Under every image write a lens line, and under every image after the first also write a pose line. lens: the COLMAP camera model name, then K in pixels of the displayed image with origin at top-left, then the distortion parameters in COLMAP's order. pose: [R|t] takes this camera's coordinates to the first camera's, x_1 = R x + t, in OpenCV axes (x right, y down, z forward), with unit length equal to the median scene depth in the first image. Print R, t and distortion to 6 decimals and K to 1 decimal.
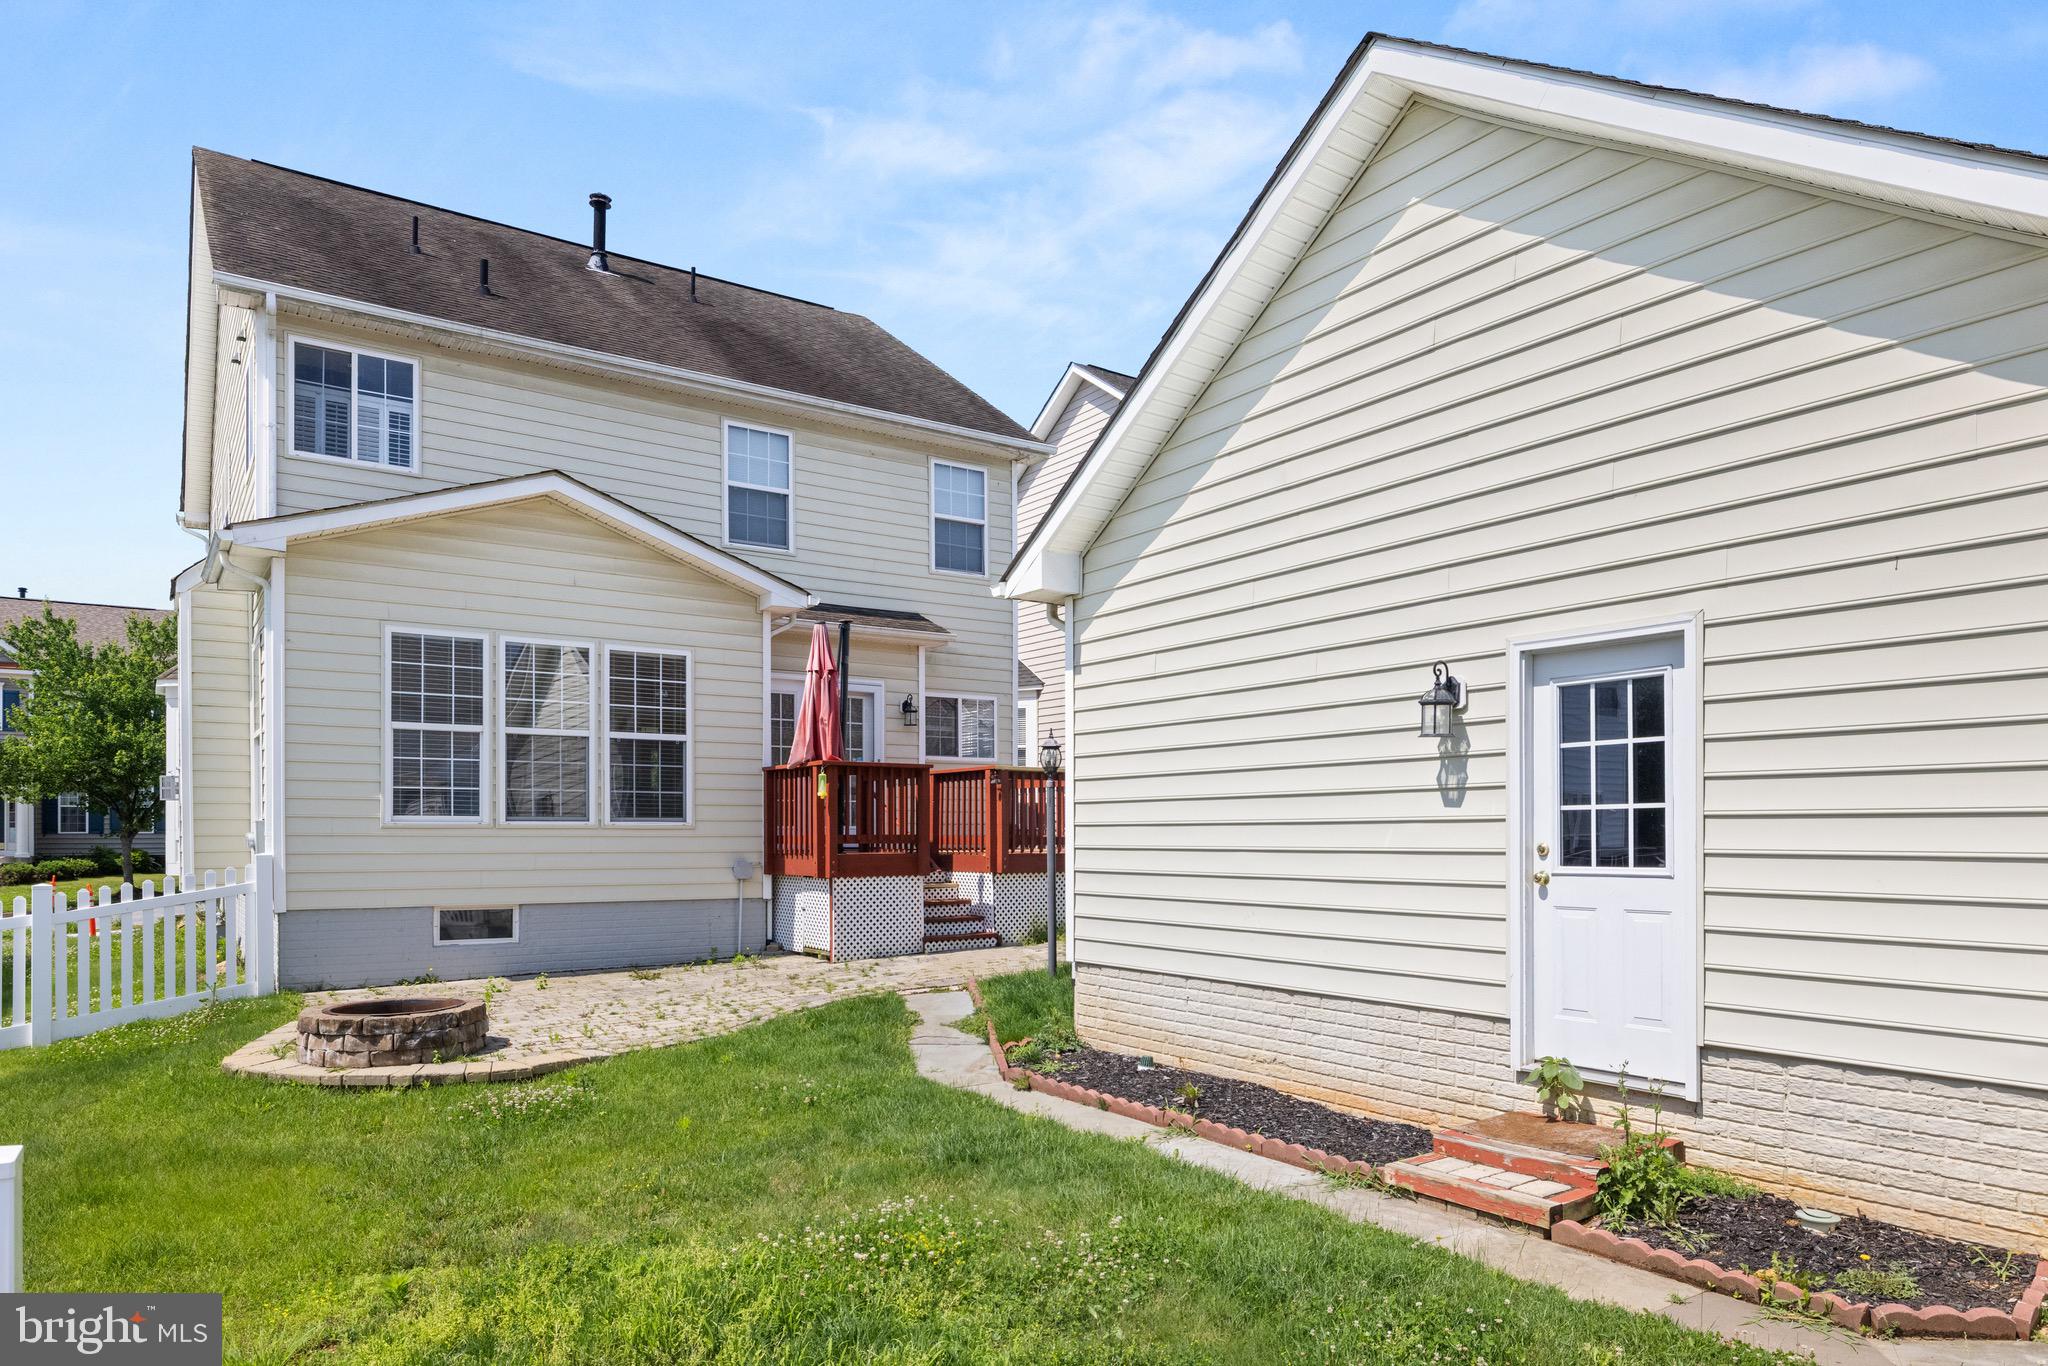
lens RADIAL K [[1250.4, 0, 1027.3], [0, 1250.4, 828.7], [0, 0, 1]] dist [-0.000568, -0.002414]
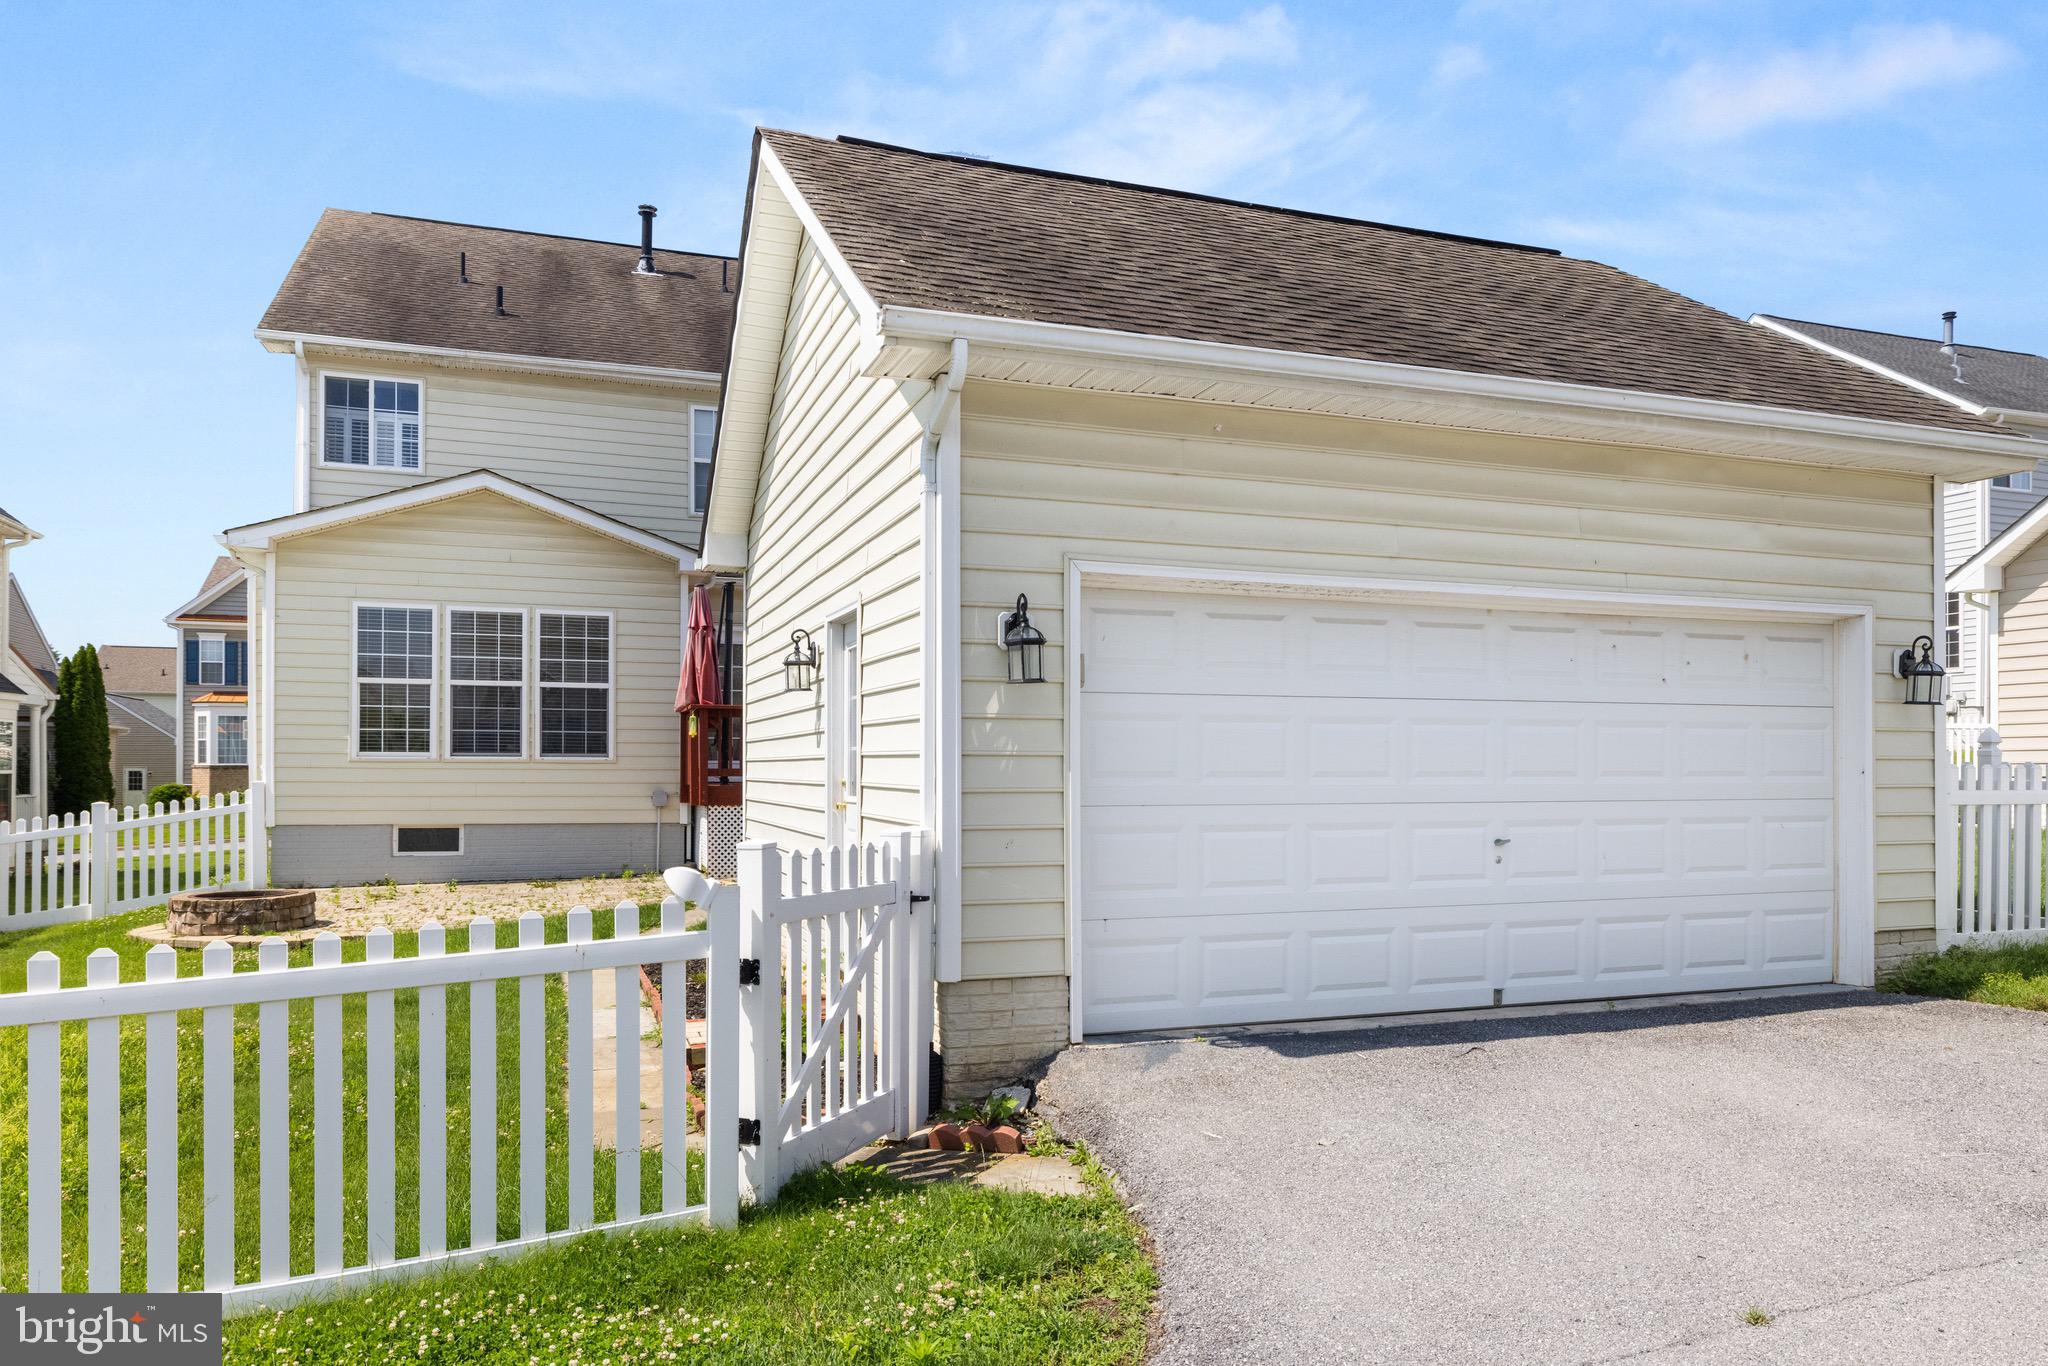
lens RADIAL K [[1307.2, 0, 1007.3], [0, 1307.2, 766.9], [0, 0, 1]] dist [0.004853, 0.001613]
pose [[0.964480, 0.003795, -0.264128, 0.434053], [-0.003066, 0.999990, 0.003171, -0.001322], [0.264137, -0.002249, 0.964482, -0.094226]]
